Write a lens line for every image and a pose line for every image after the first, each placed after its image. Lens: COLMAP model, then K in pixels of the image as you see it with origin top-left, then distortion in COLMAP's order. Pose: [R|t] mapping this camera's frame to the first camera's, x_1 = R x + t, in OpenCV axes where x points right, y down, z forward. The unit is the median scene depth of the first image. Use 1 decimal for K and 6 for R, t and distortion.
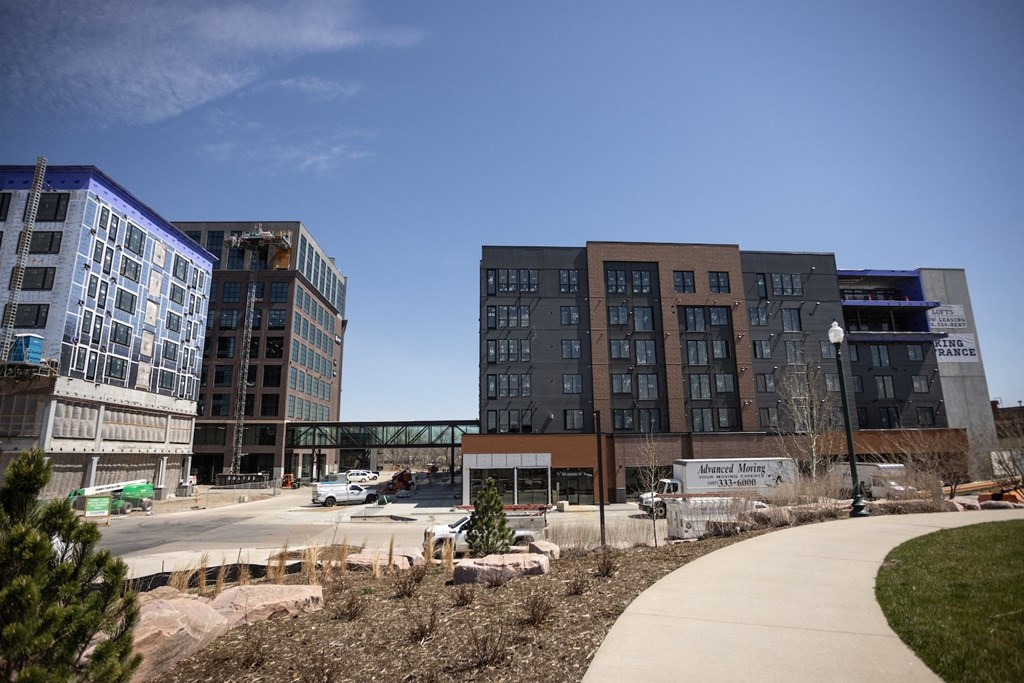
lens RADIAL K [[639.8, 0, 509.9], [0, 639.8, 280.6], [0, 0, 1]] dist [-0.016447, -0.000181]
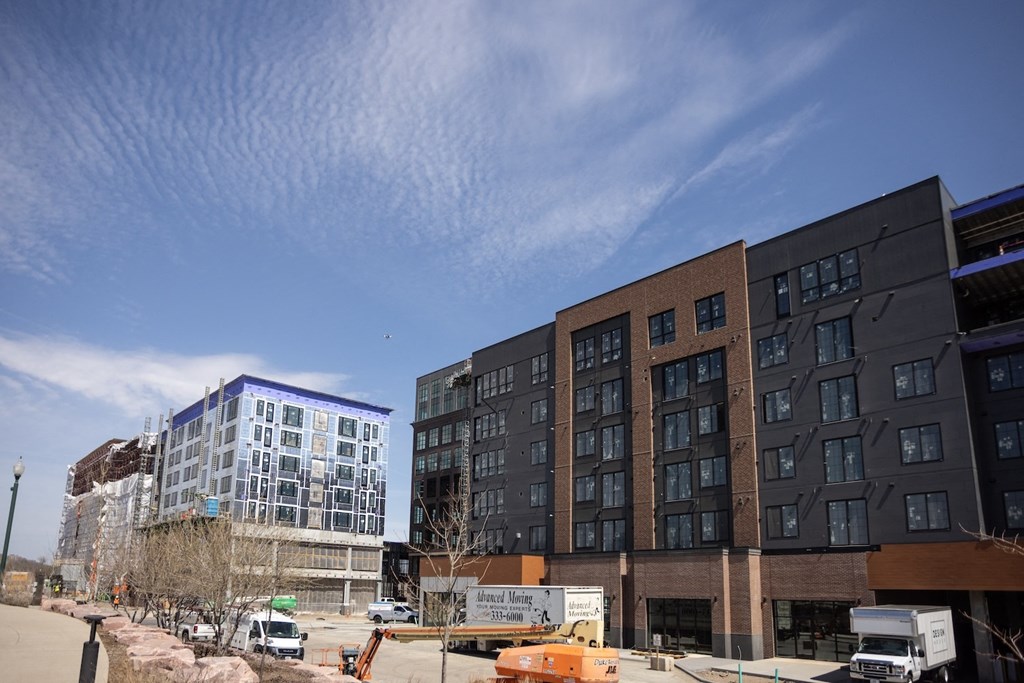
lens RADIAL K [[877.9, 0, 512.0], [0, 877.9, 341.5], [0, 0, 1]] dist [-0.066098, -0.002606]
pose [[0.476834, -0.228292, -0.848830, 1.076640], [0.206616, 0.967737, -0.144204, 0.126997], [0.854365, -0.106620, 0.508619, 0.429400]]
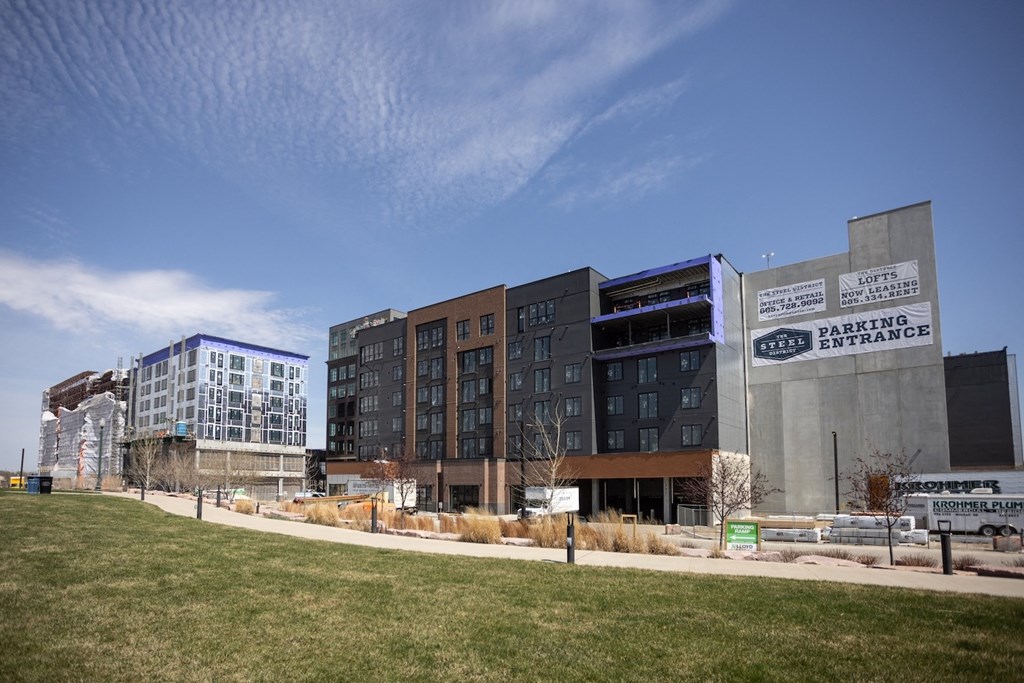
lens RADIAL K [[933.5, 0, 564.5], [0, 933.5, 346.3], [0, 0, 1]] dist [-0.079360, 0.010867]
pose [[0.569270, -0.116381, -0.813871, 1.892617], [0.209969, 0.977683, 0.007059, 0.062014], [0.794886, -0.174906, 0.581002, 0.187482]]
